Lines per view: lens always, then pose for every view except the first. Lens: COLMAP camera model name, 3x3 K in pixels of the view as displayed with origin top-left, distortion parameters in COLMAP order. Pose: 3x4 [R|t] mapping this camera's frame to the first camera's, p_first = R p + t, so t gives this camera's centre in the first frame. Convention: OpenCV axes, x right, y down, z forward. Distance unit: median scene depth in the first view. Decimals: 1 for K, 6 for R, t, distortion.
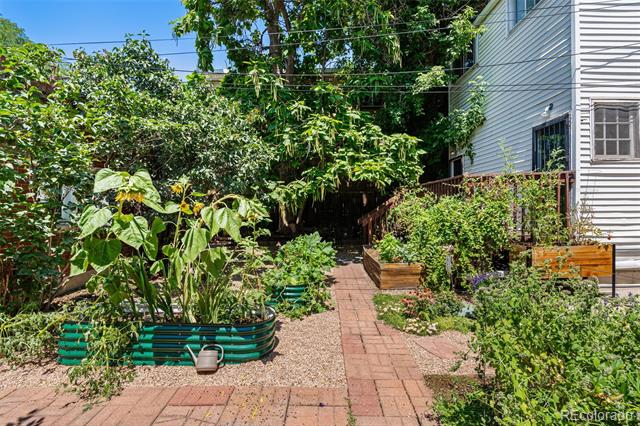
lens RADIAL K [[267.7, 0, 317.0], [0, 267.7, 204.2], [0, 0, 1]] dist [-0.016251, 0.000517]
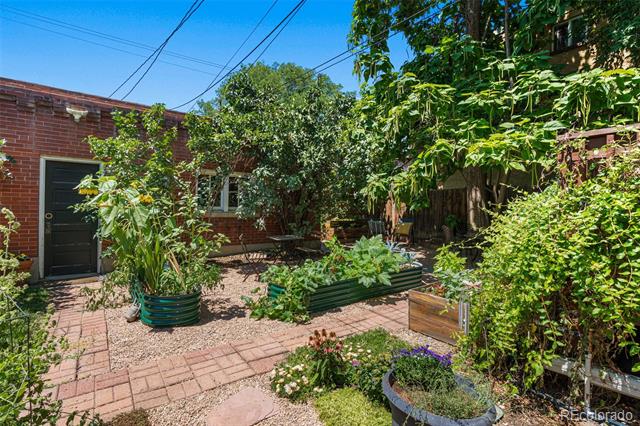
lens RADIAL K [[267.7, 0, 317.0], [0, 267.7, 204.2], [0, 0, 1]] dist [-0.016251, 0.000517]
pose [[0.650537, -0.006331, -0.759448, 0.705757], [0.005610, 0.999978, -0.003531, 0.018342], [0.759454, -0.001963, 0.650558, 0.464696]]
